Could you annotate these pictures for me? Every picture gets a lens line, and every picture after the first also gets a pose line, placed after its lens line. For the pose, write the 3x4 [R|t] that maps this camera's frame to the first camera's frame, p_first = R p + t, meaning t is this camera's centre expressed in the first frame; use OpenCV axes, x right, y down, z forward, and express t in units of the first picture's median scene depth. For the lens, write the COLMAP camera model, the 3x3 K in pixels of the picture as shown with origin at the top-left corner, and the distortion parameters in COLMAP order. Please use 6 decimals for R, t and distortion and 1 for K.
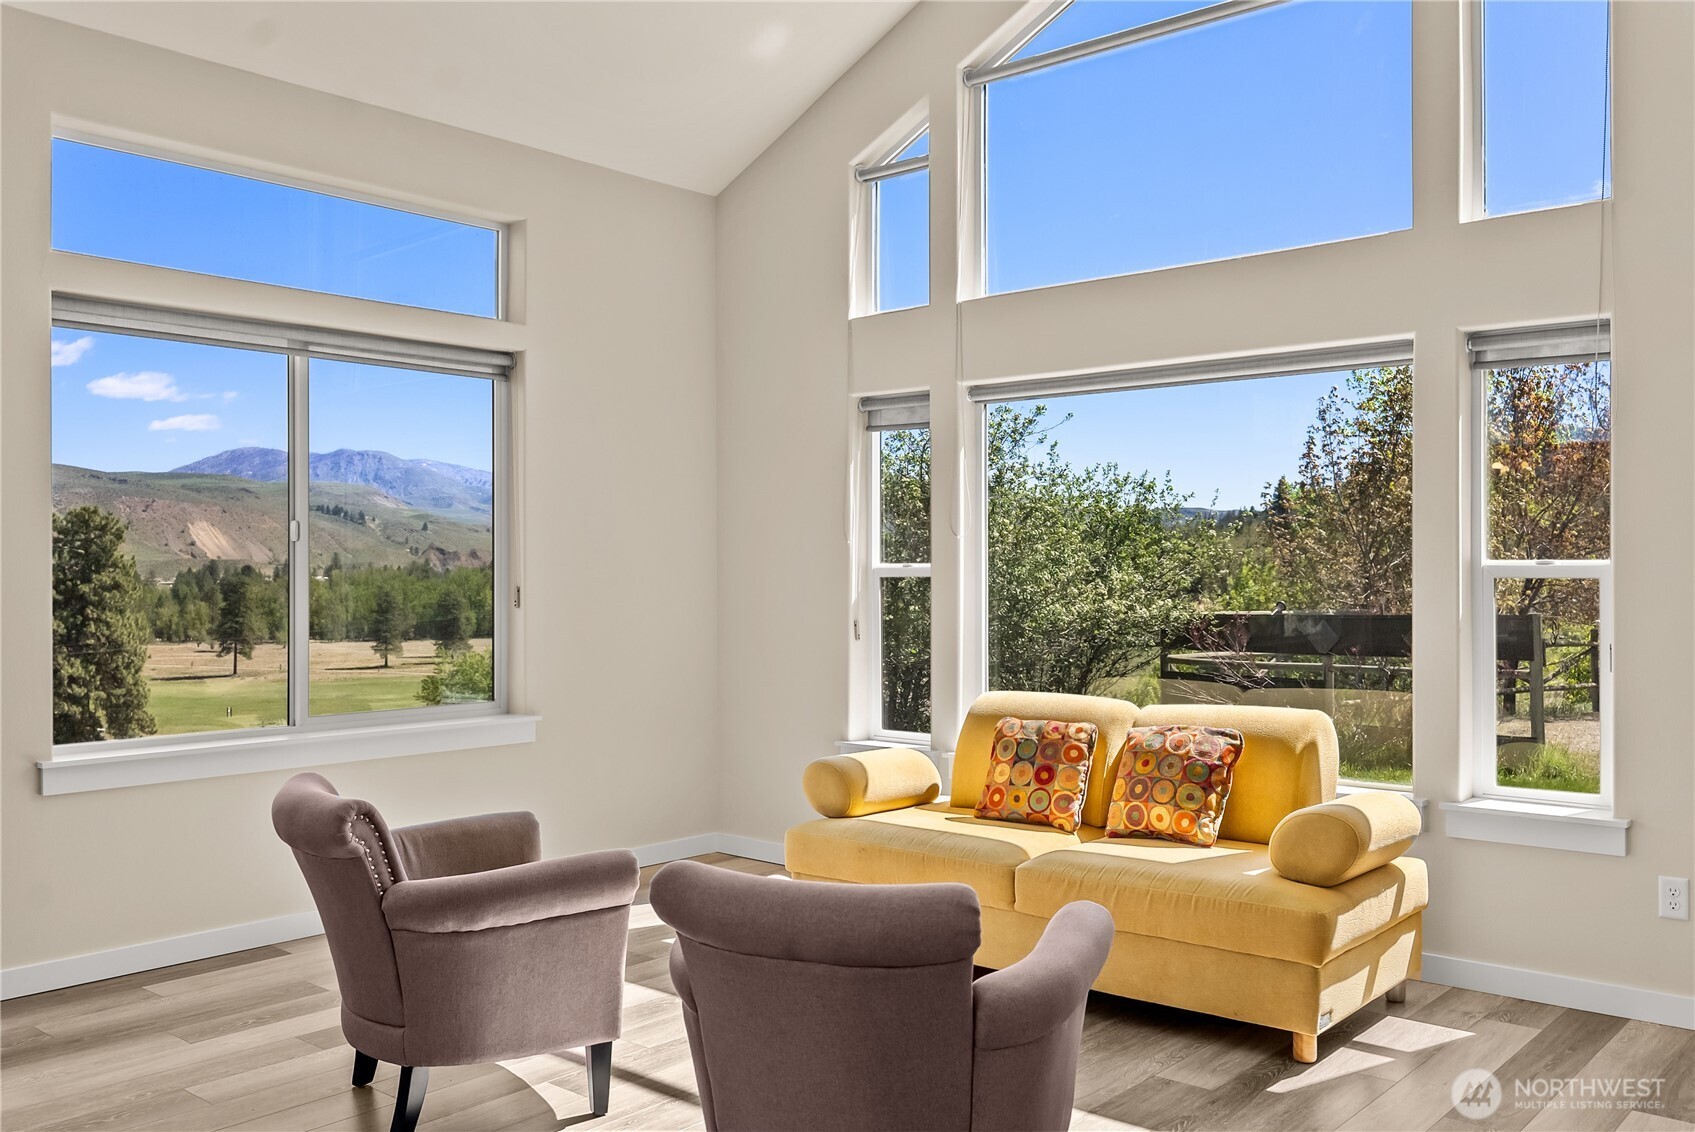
lens RADIAL K [[1430.1, 0, 851.1], [0, 1430.1, 574.4], [0, 0, 1]] dist [0.001034, -0.007920]
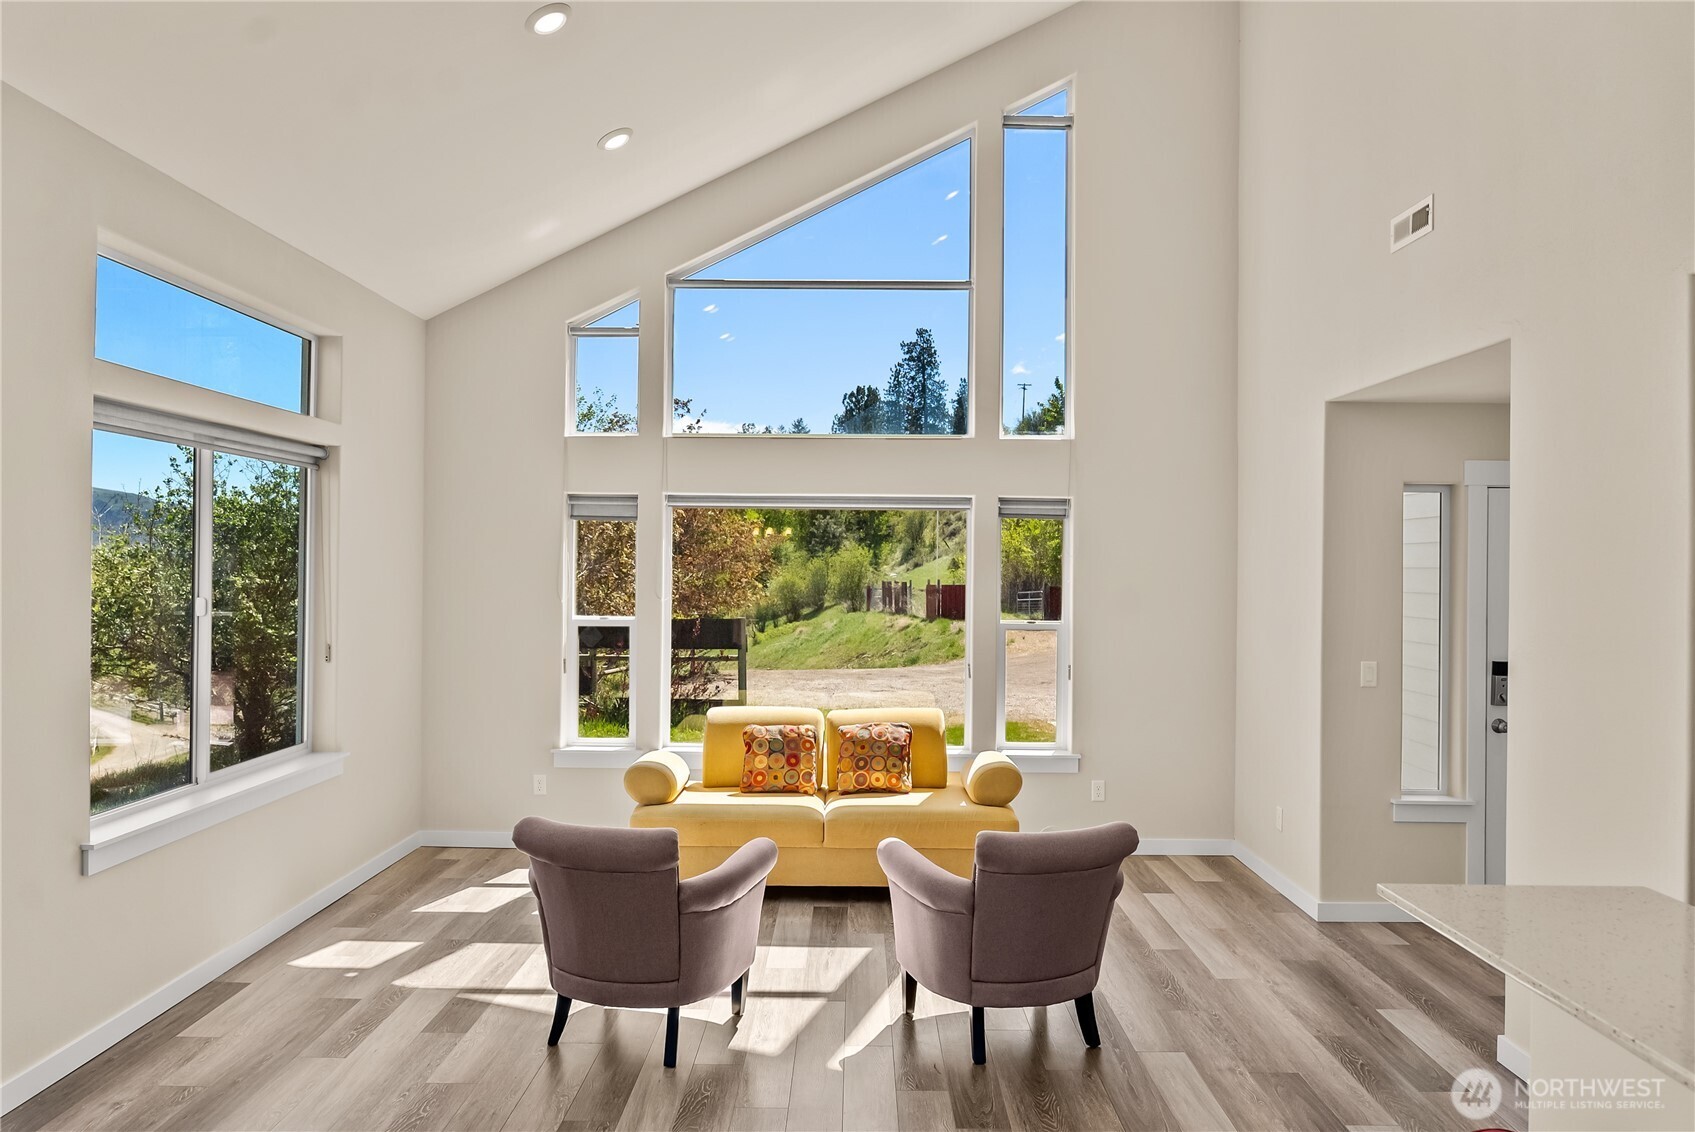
lens RADIAL K [[1163.9, 0, 837.5], [0, 1163.9, 562.1], [0, 0, 1]] dist [-0.004958, 0.001830]
pose [[0.759967, 0.010296, 0.649881, -0.671945], [-0.009652, 0.999943, -0.004555, -0.073897], [-0.649890, -0.002811, 0.760023, -0.005780]]
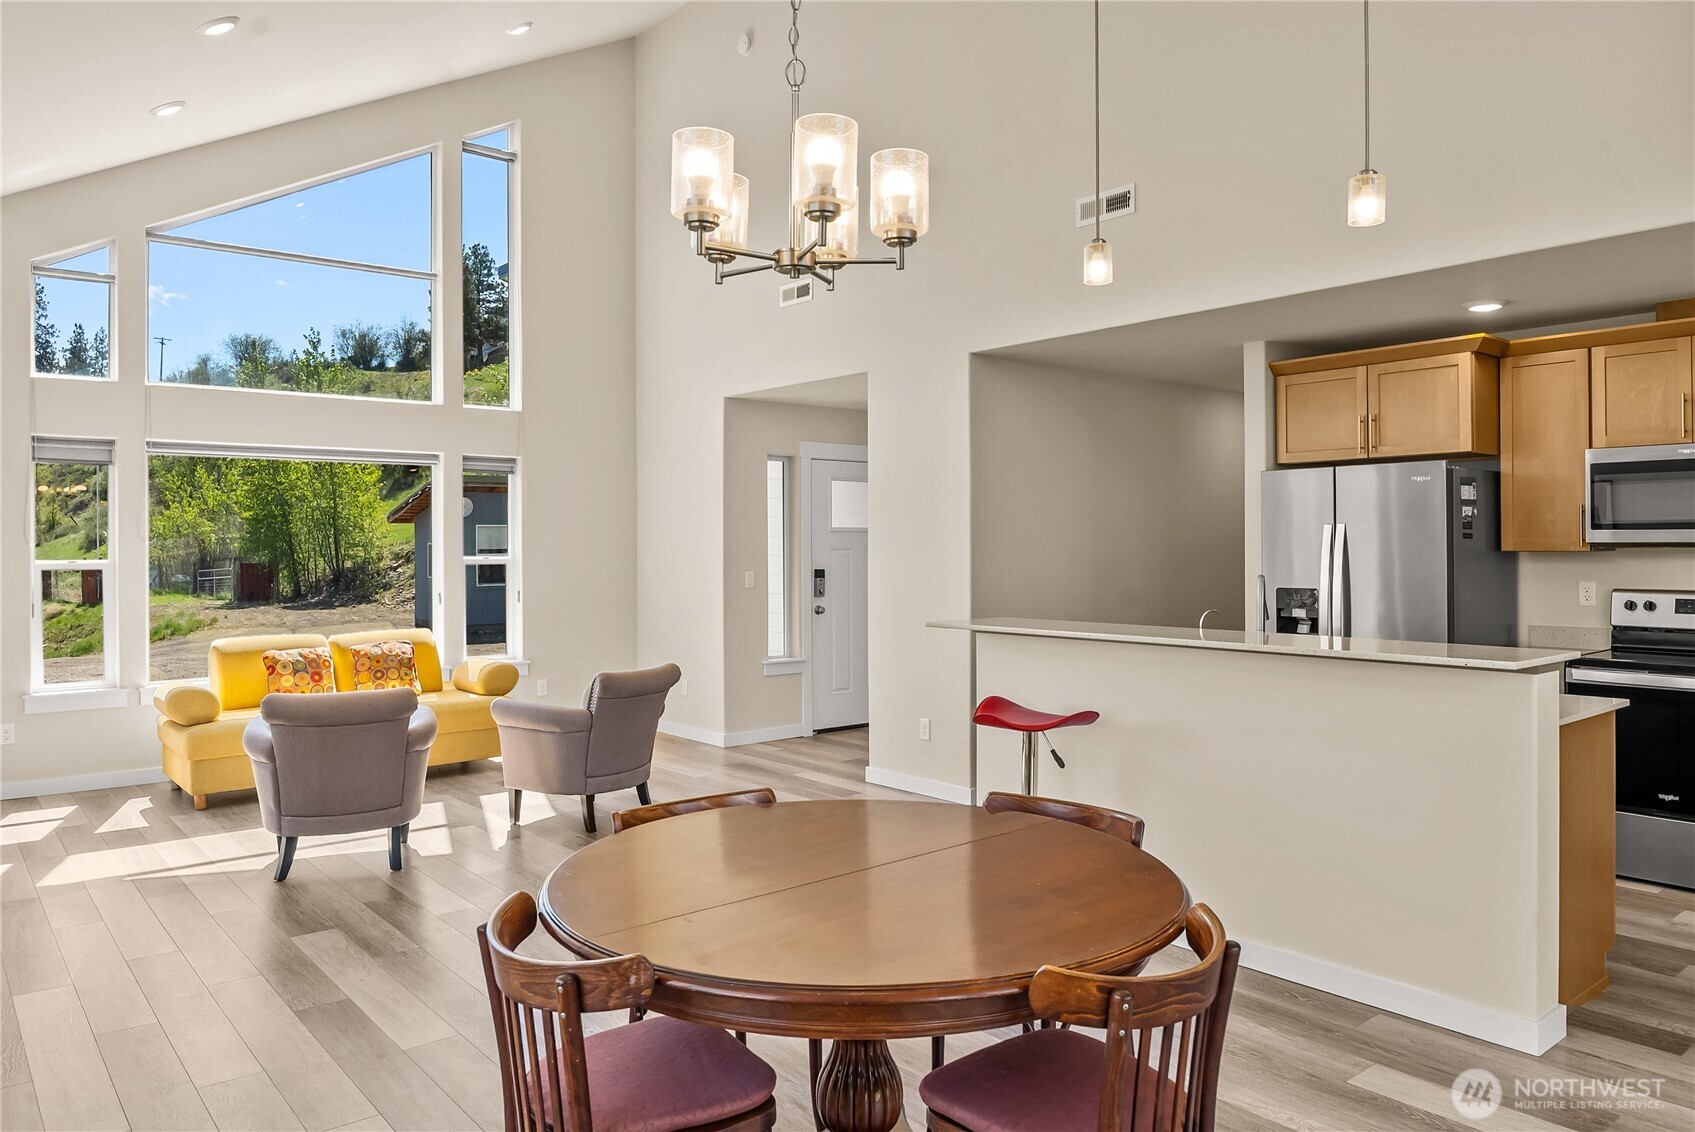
lens RADIAL K [[1163.9, 0, 853.4], [0, 1163.9, 555.9], [0, 0, 1]] dist [-0.004958, 0.001830]
pose [[0.163446, -0.008214, 0.986518, -1.219611], [0.005145, 0.999959, 0.007474, -0.021027], [-0.986539, 0.003854, 0.163481, 0.090494]]
